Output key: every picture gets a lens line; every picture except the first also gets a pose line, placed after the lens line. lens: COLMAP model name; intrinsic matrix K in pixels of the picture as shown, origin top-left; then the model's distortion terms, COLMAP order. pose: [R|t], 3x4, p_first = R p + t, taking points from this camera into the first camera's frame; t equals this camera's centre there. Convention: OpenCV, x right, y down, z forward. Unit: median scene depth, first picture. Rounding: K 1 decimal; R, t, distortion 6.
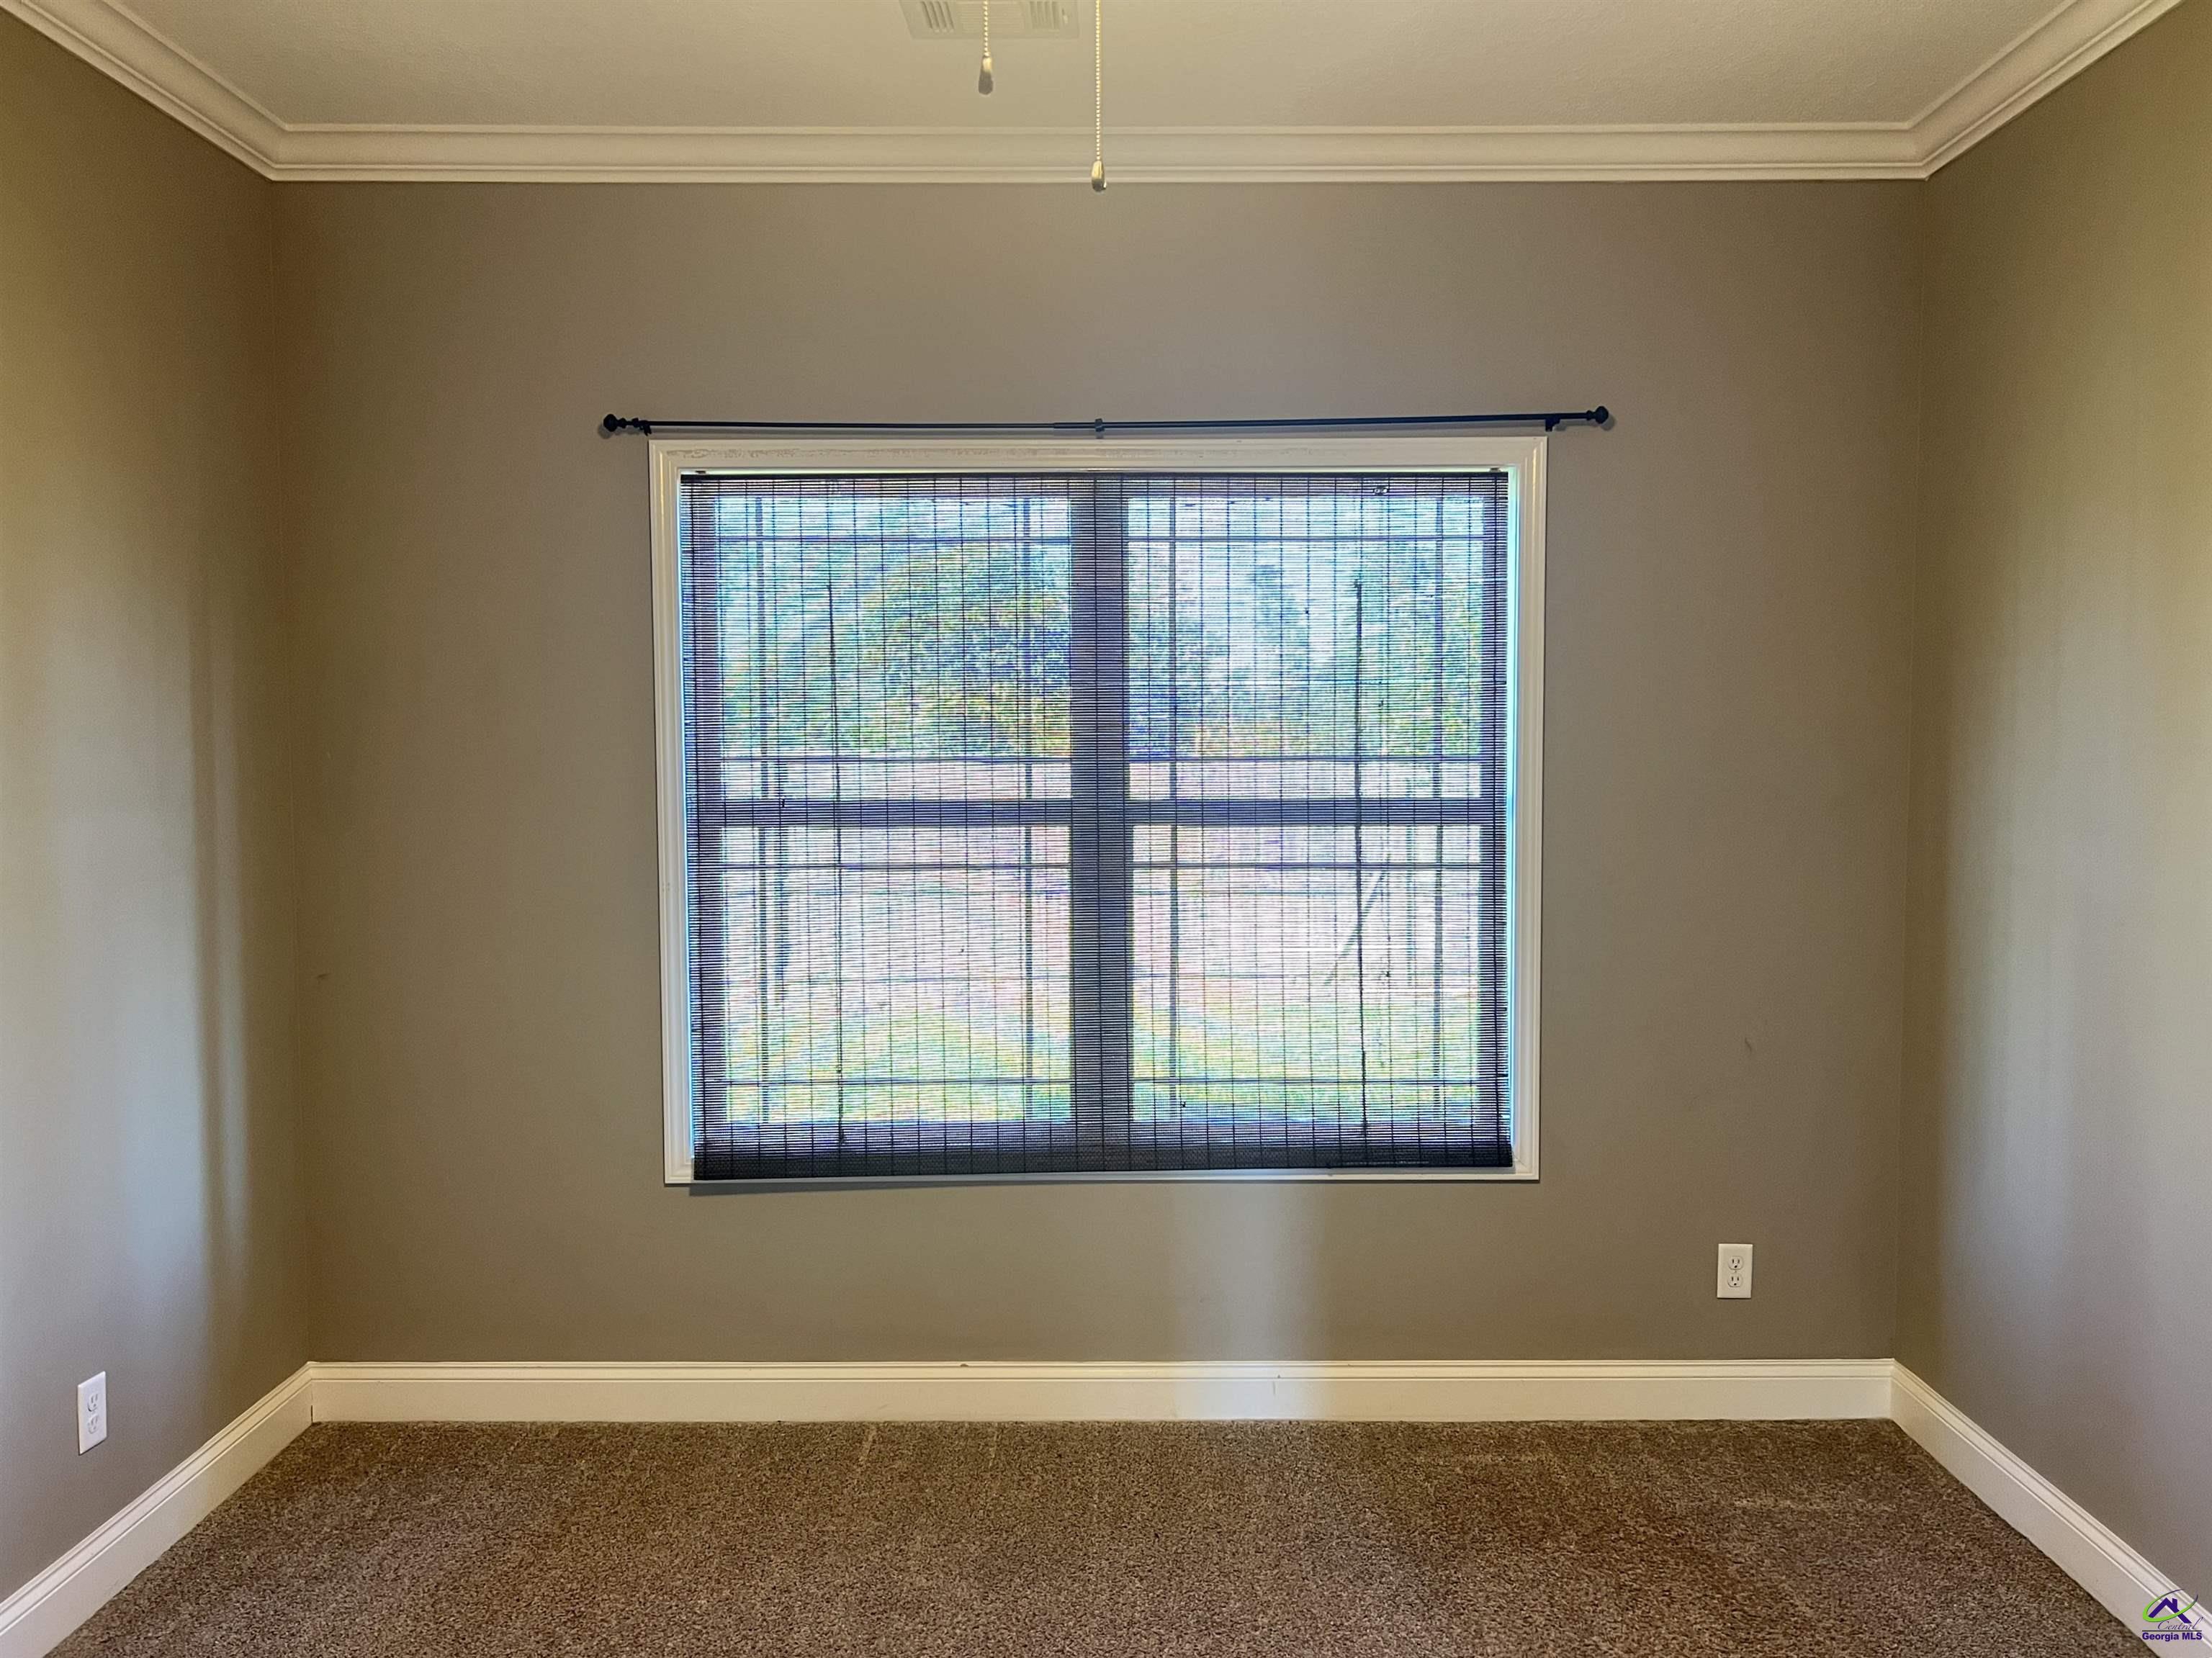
lens RADIAL K [[1677.6, 0, 1106.6], [0, 1677.6, 840.7], [0, 0, 1]] dist [0.067814, -0.079614]
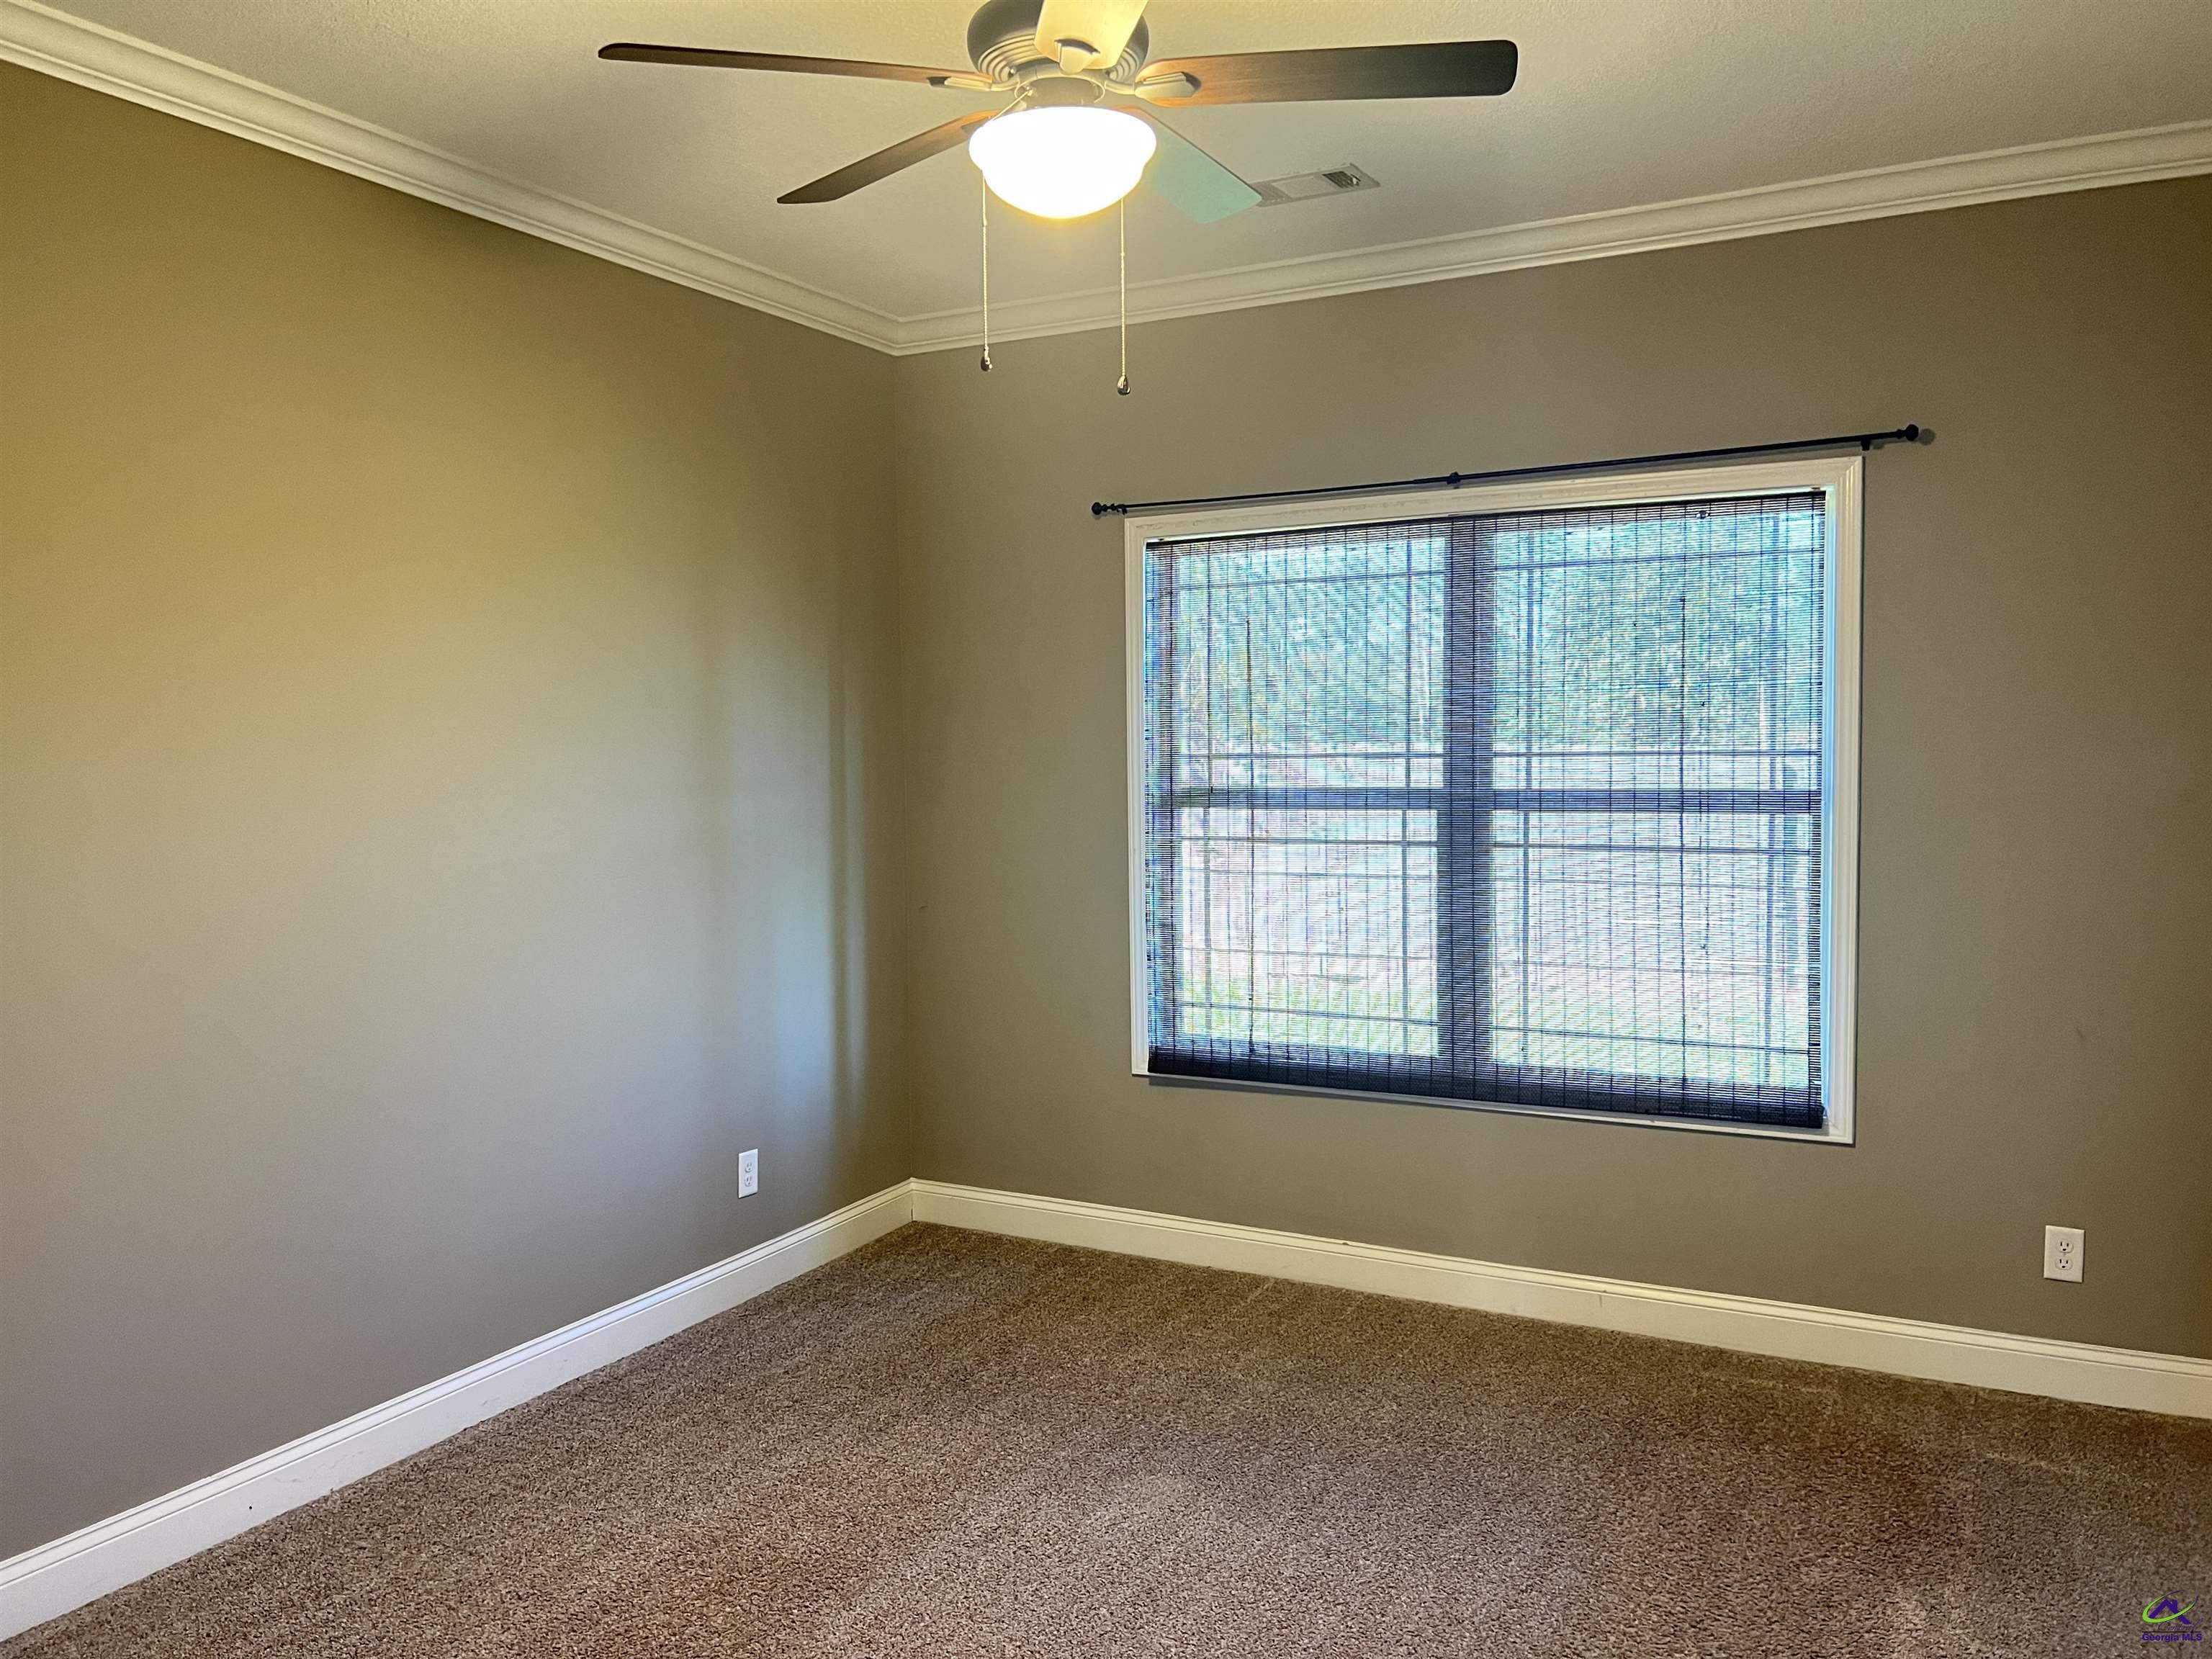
lens RADIAL K [[1677.8, 0, 1114.7], [0, 1677.8, 837.1], [0, 0, 1]] dist [0.067814, -0.079614]
pose [[0.885059, 0.020817, -0.465014, 0.341026], [-0.019022, 0.999782, 0.008553, 0.004517], [0.465091, 0.001276, 0.885262, -0.179126]]
